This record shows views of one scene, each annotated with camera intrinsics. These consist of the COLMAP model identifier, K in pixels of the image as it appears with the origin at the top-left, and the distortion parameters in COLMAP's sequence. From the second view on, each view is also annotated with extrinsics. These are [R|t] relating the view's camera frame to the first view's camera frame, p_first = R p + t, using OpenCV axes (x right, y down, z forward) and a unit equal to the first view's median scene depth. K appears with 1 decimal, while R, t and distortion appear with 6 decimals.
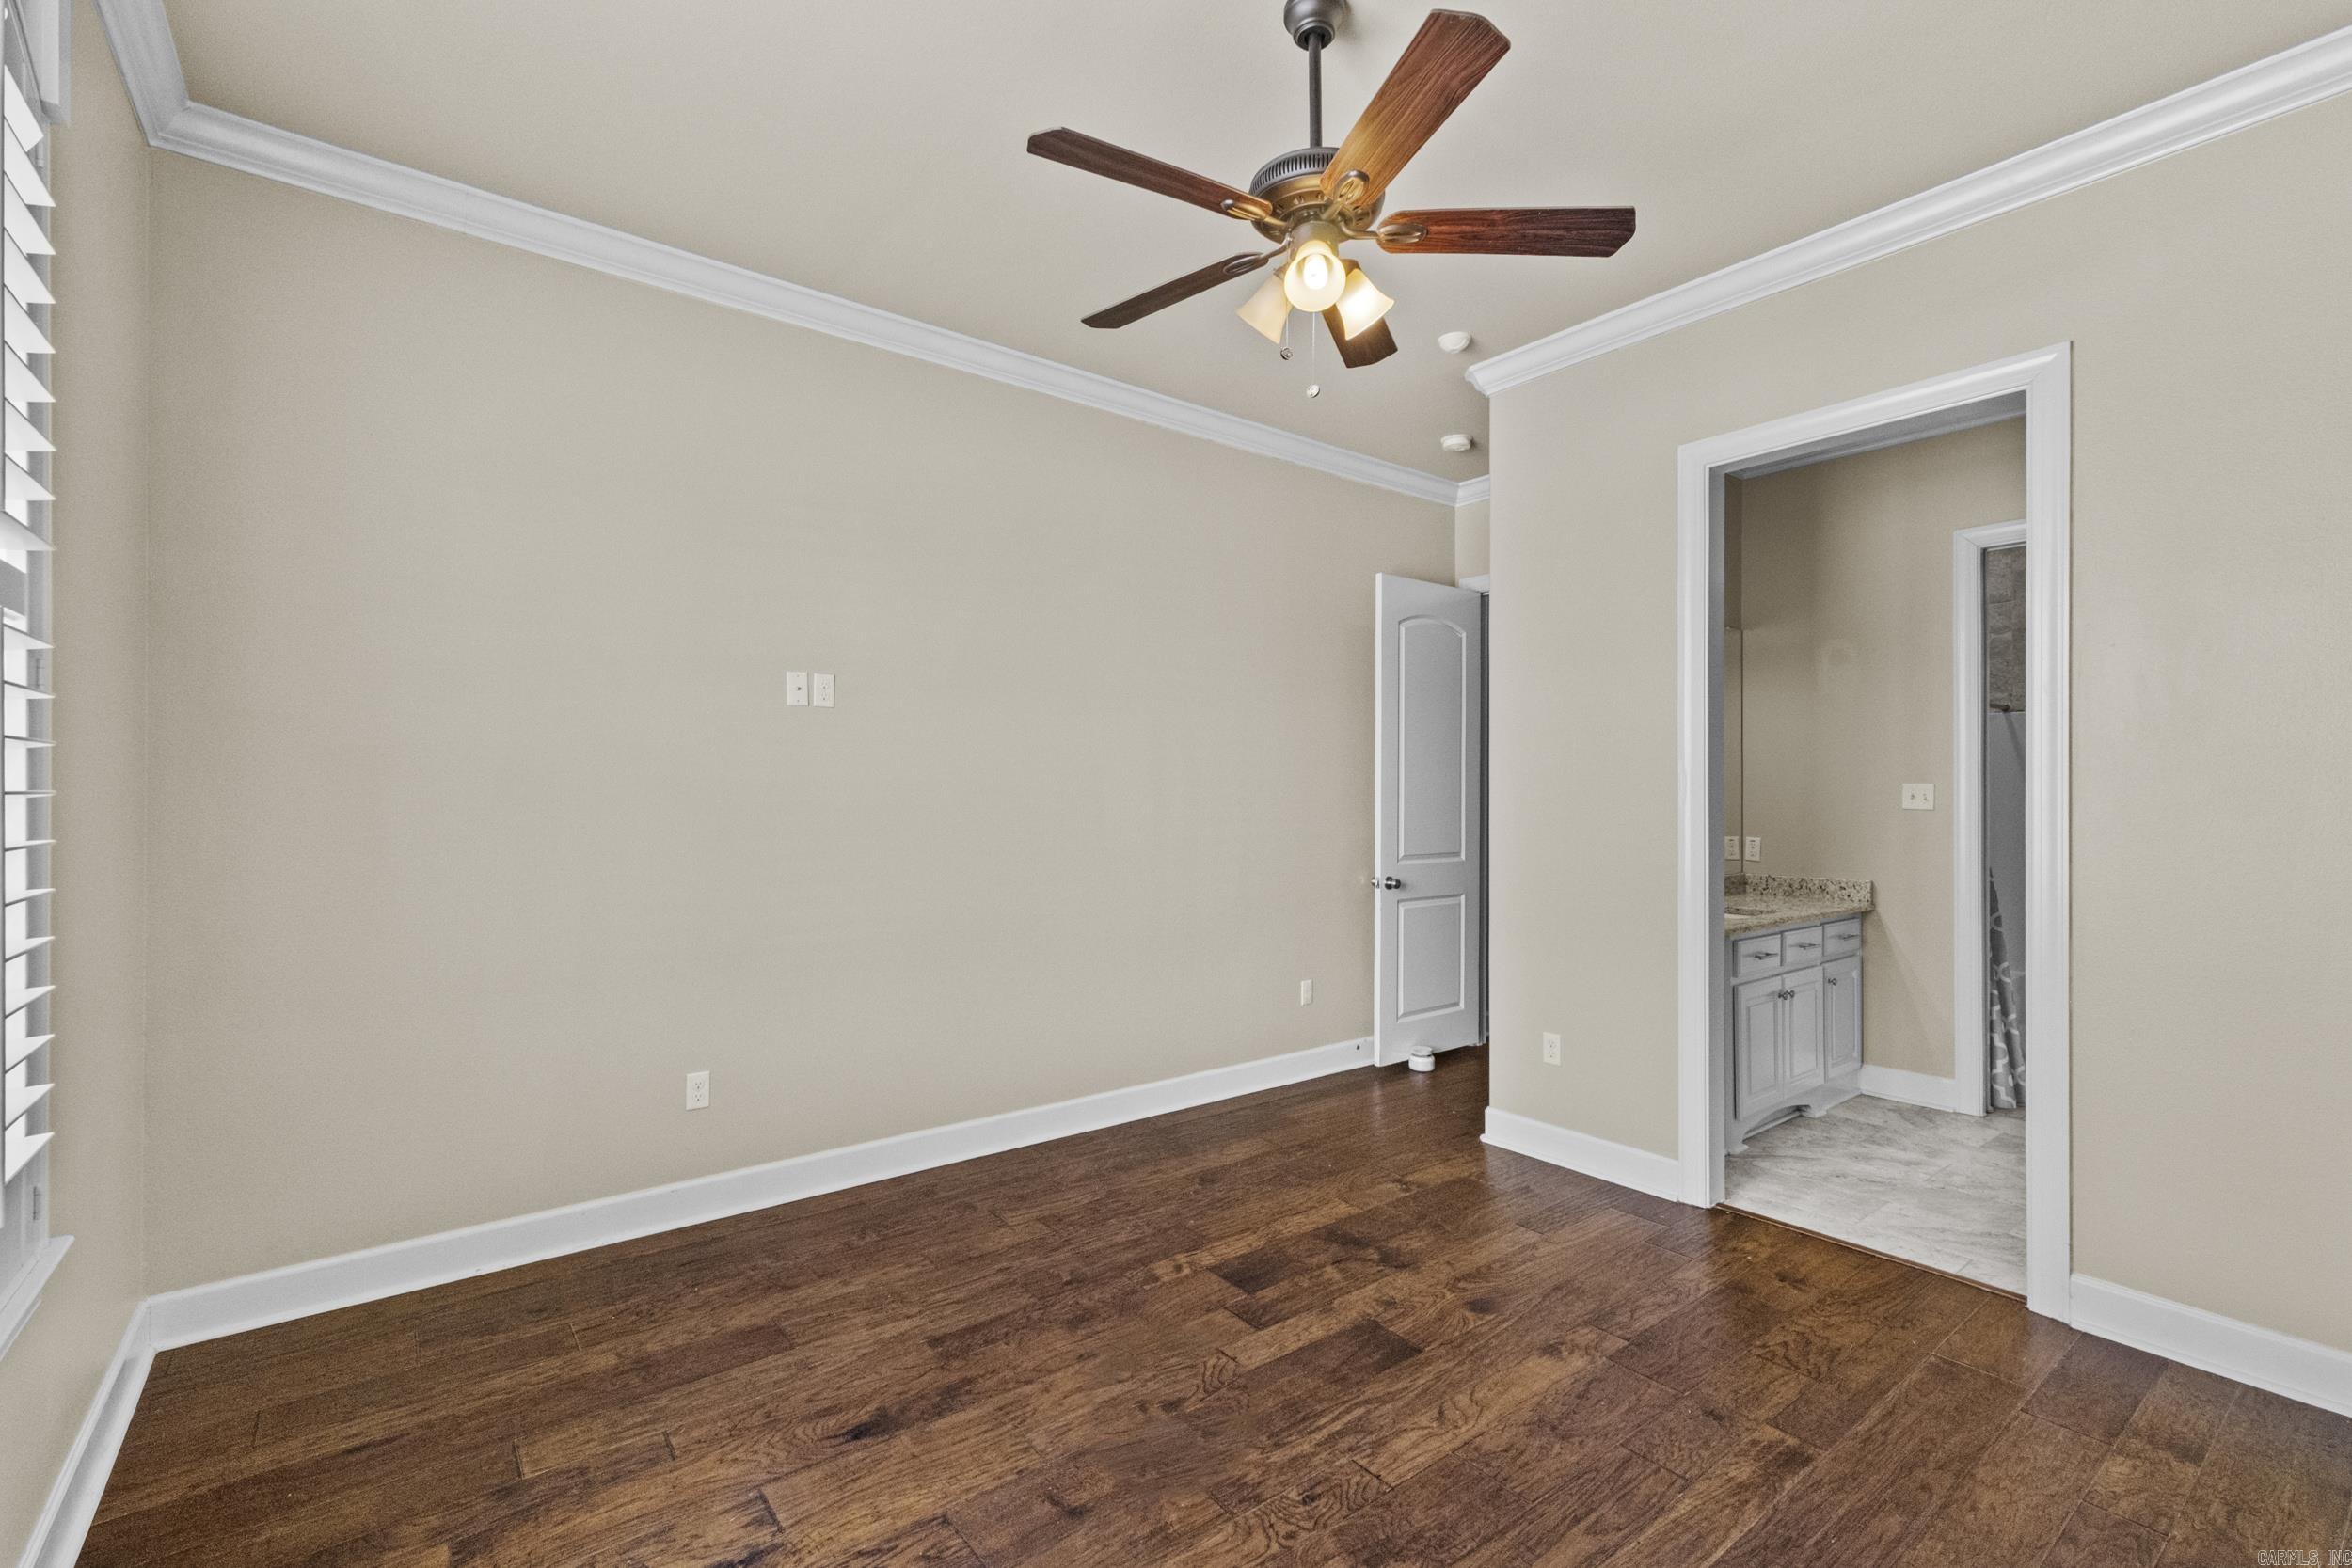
lens RADIAL K [[1028.8, 0, 1174.2], [0, 1028.8, 795.2], [0, 0, 1]] dist [0.006705, 0.000927]
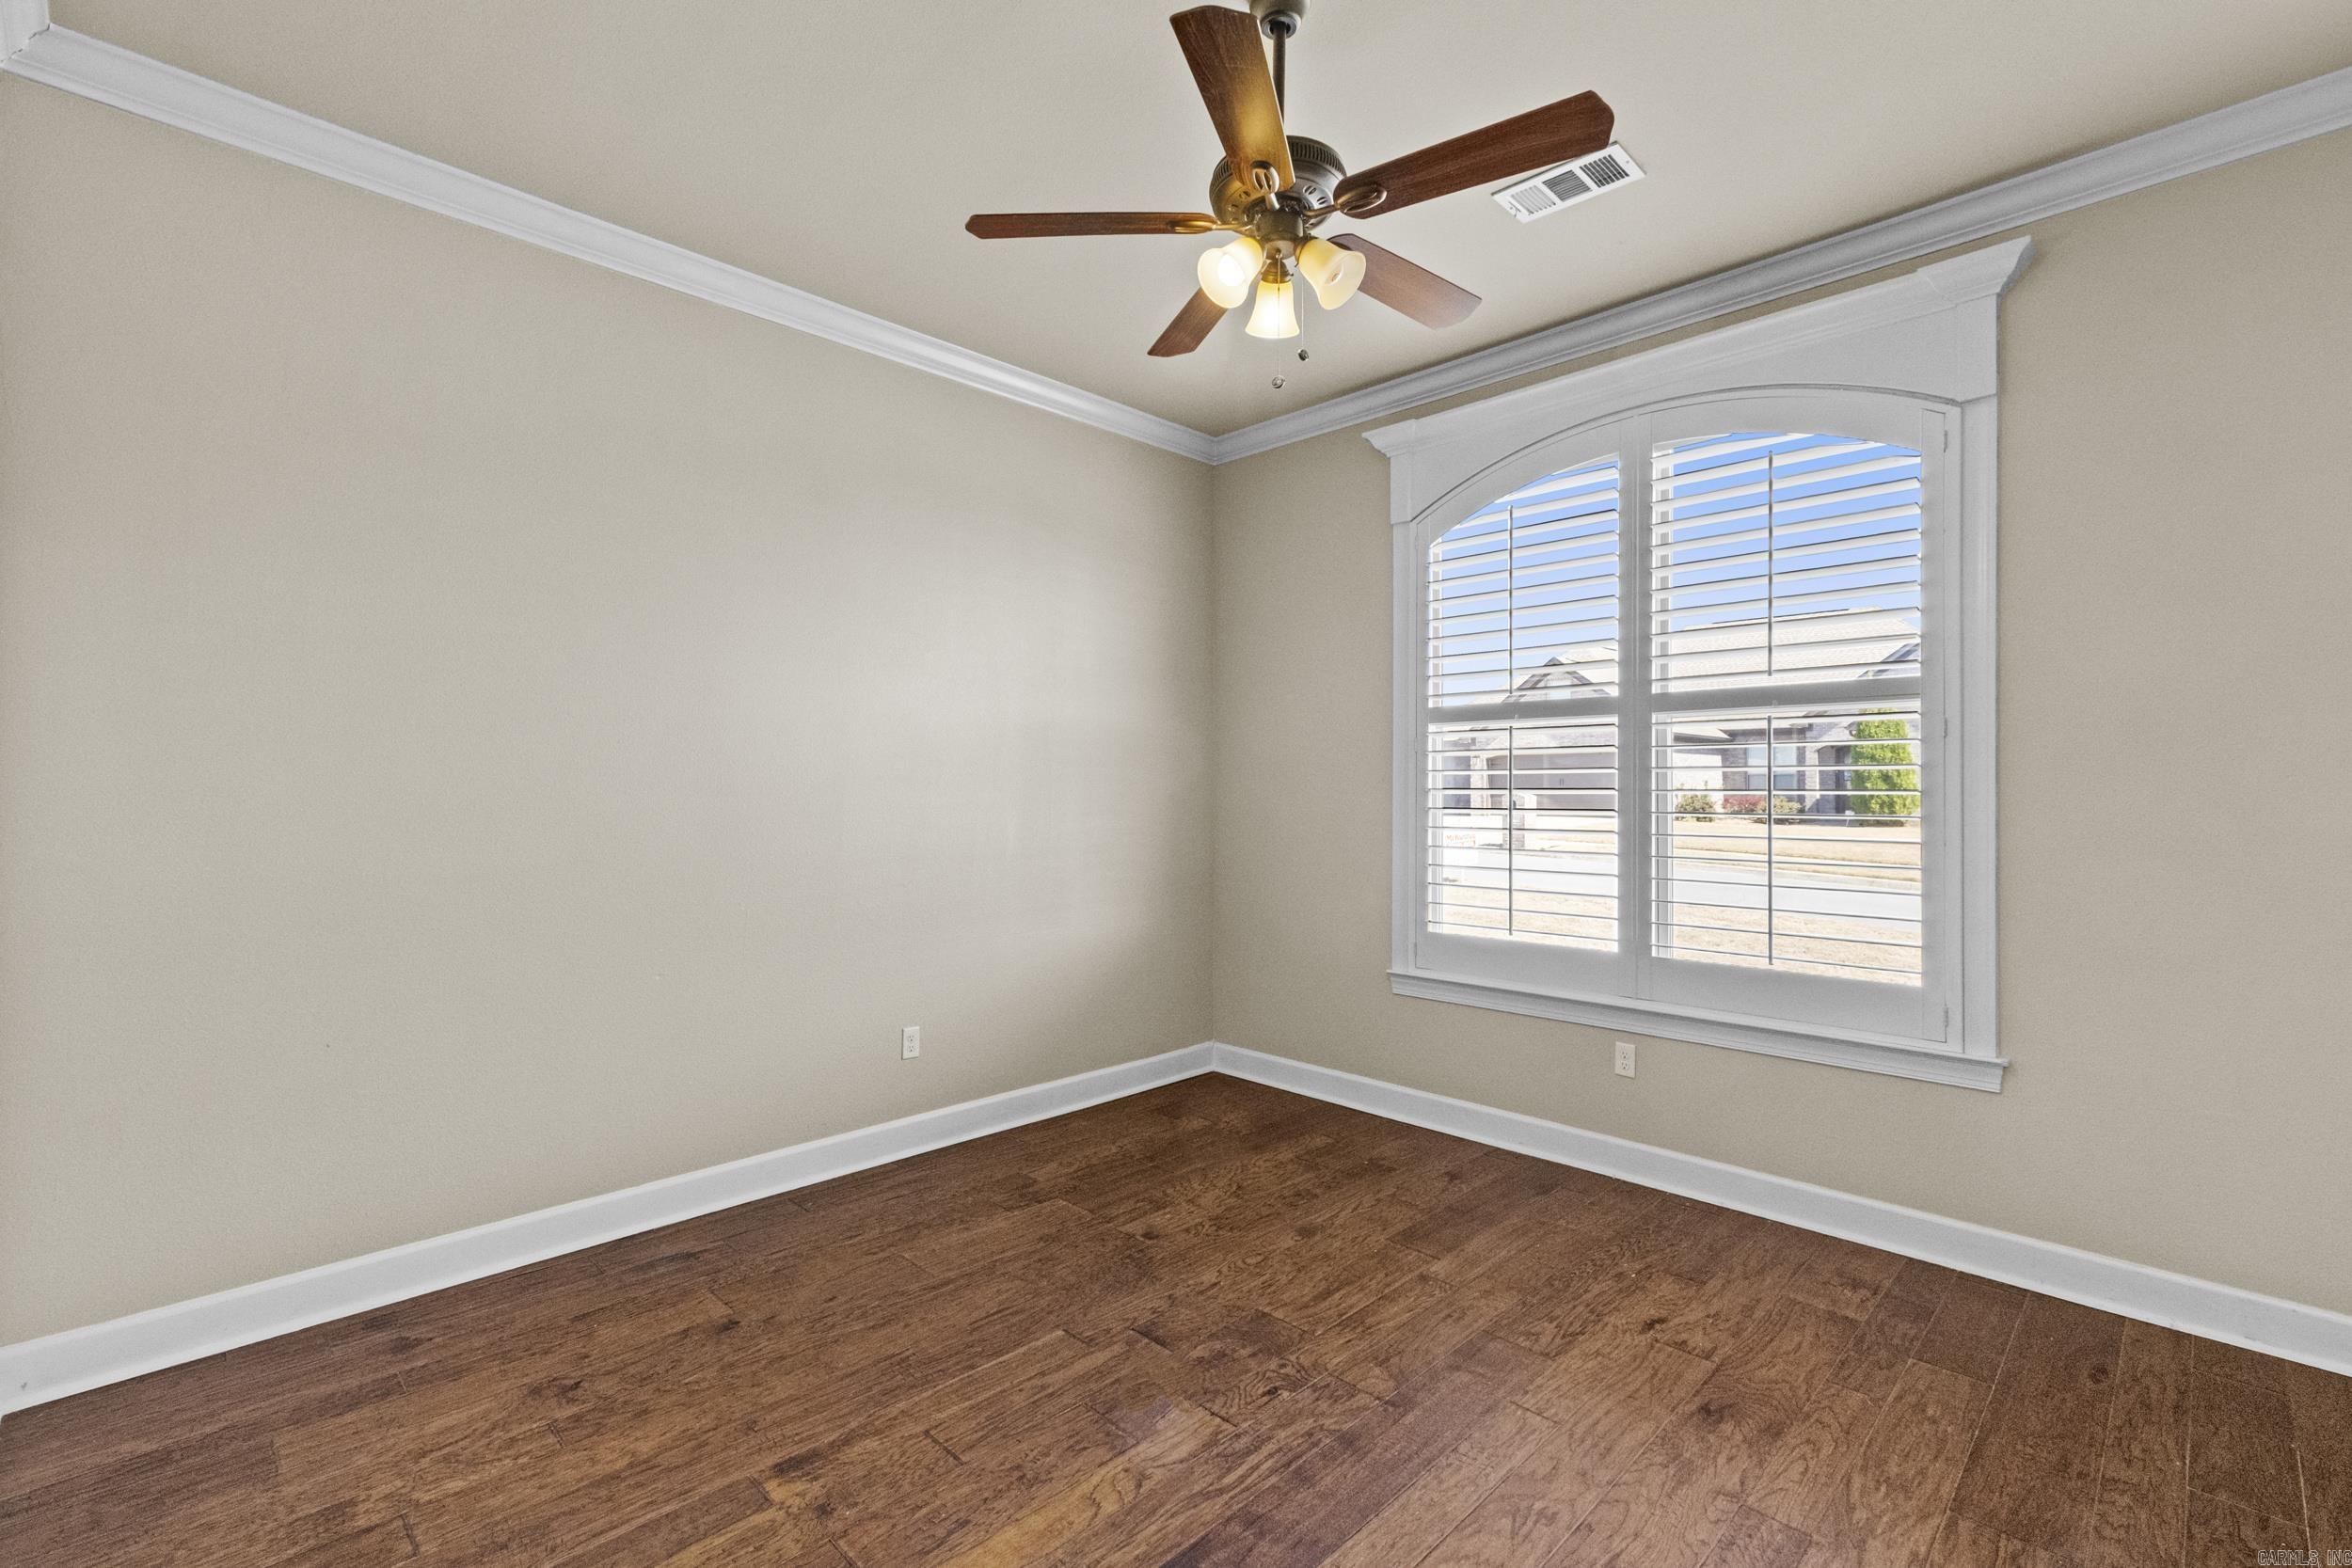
lens RADIAL K [[1028.8, 0, 1176.1], [0, 1028.8, 784.5], [0, 0, 1]] dist [0.006705, 0.000927]
pose [[-0.992019, -0.005348, -0.125978, 0.352643], [-0.005065, 0.999984, -0.002564, -0.003385], [0.125990, -0.001905, -0.992030, 1.944875]]
